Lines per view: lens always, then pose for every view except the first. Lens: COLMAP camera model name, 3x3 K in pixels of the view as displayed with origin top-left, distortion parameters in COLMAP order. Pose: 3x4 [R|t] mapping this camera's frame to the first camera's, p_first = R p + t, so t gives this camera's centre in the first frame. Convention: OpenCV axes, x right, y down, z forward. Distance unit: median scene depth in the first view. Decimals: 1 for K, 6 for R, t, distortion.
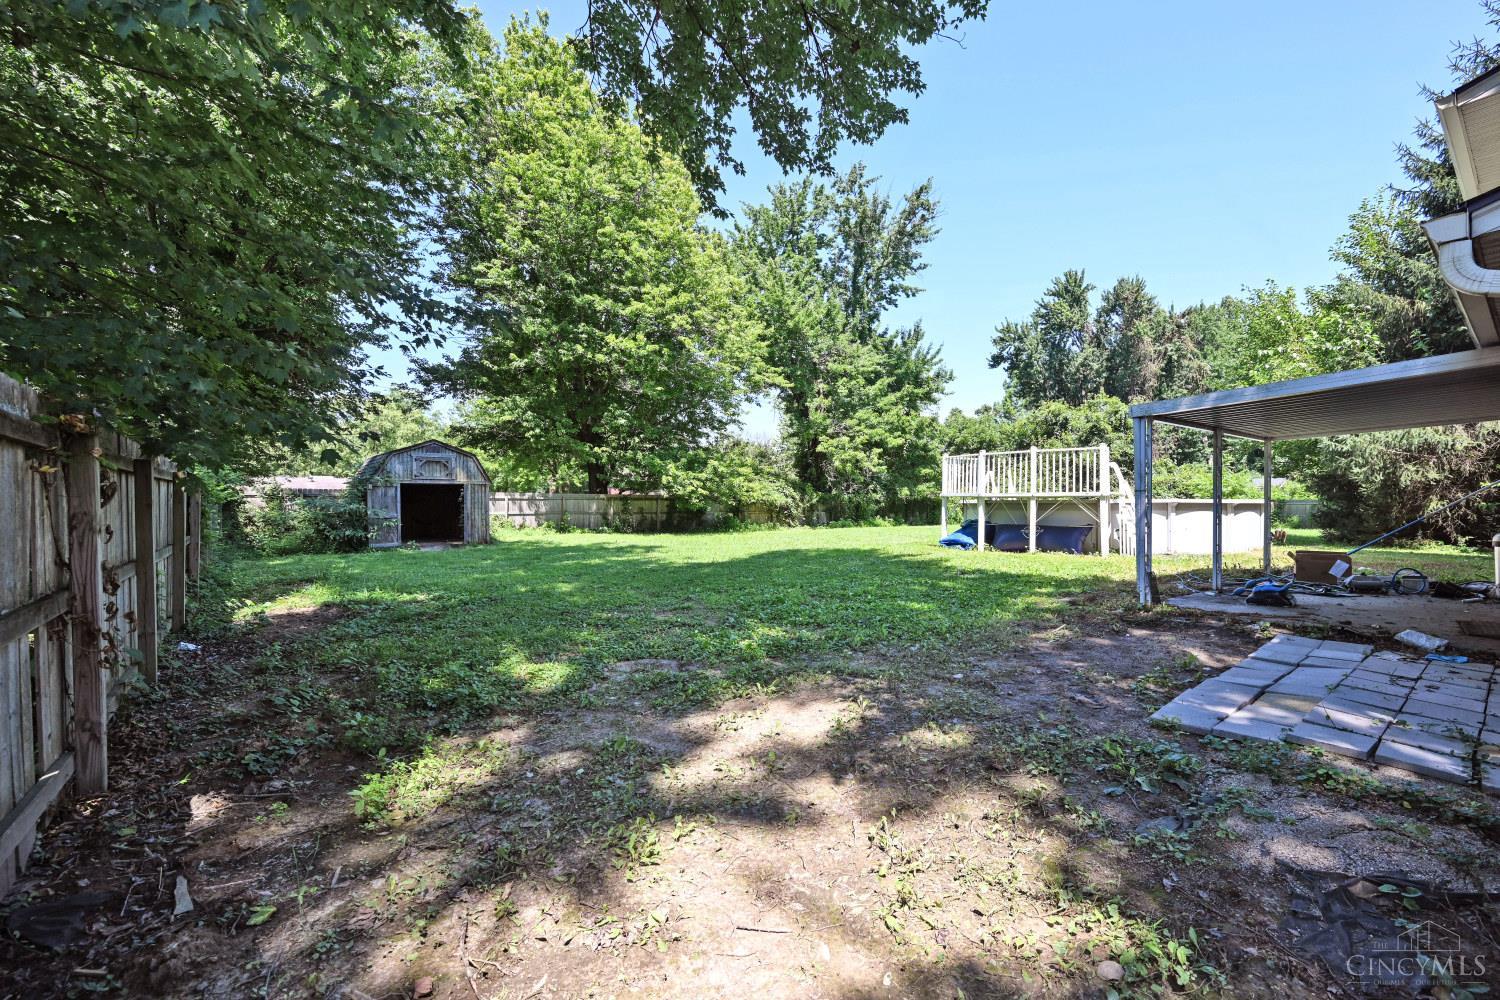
lens RADIAL K [[606.2, 0, 795.5], [0, 606.2, 494.8], [0, 0, 1]] dist [-0.000873, -0.000134]
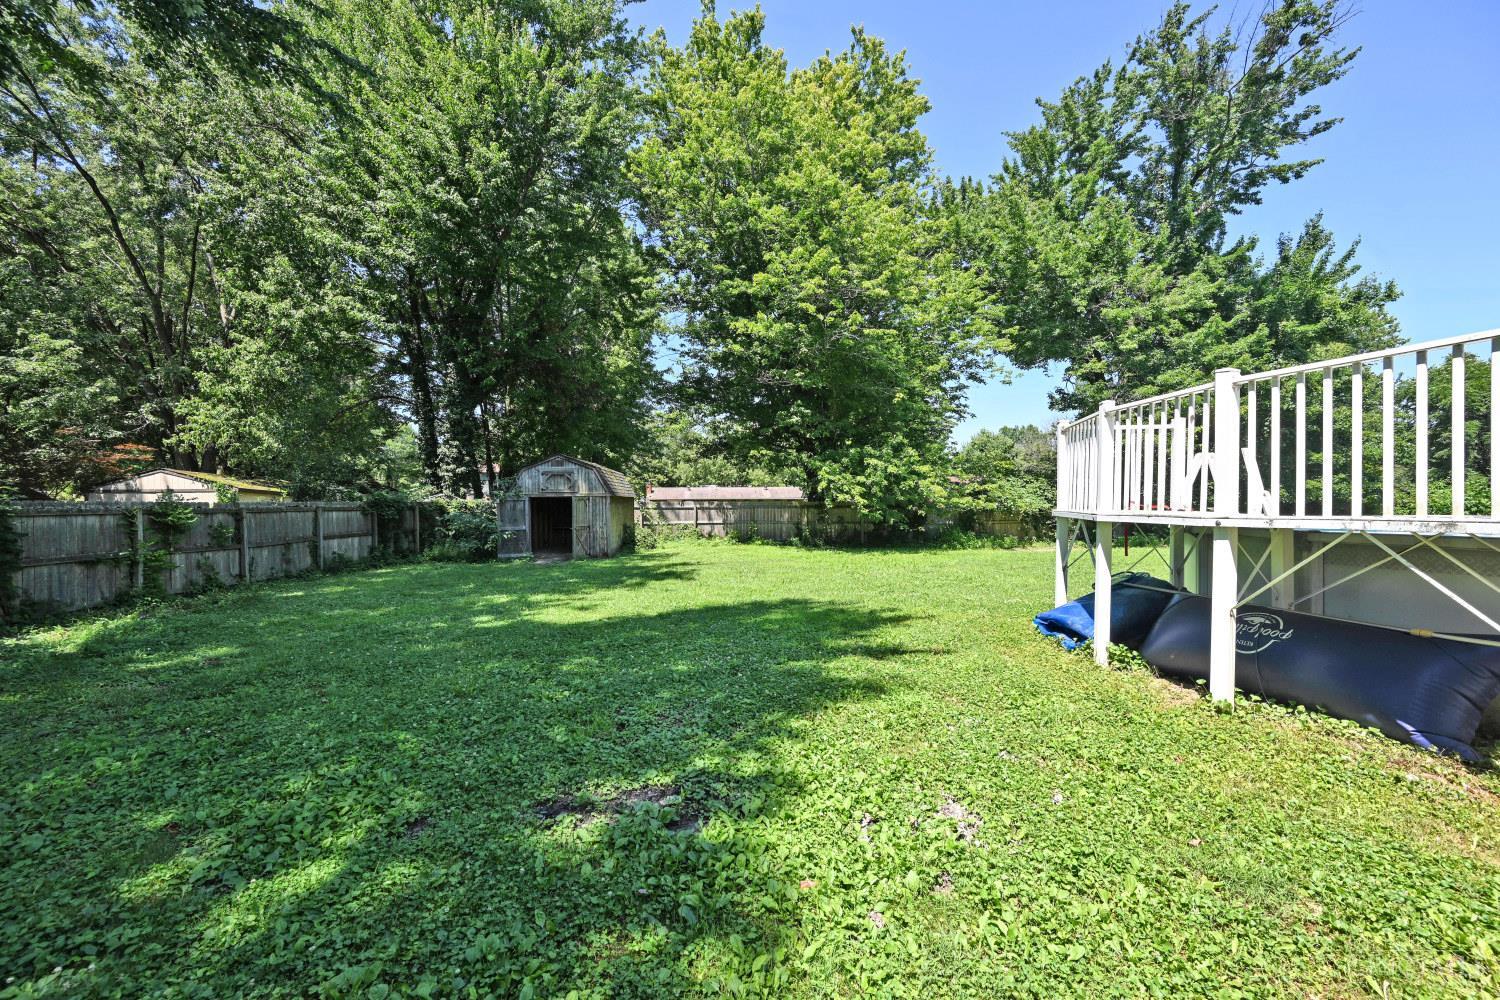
lens RADIAL K [[588.9, 0, 750.0], [0, 588.9, 500.0], [0, 0, 1]] dist [0.000919, 0.000482]
pose [[0.799009, -0.009767, -0.601239, 0.110648], [0.013326, 0.999910, 0.001465, -0.004223], [0.601171, -0.009183, 0.799068, 0.177754]]
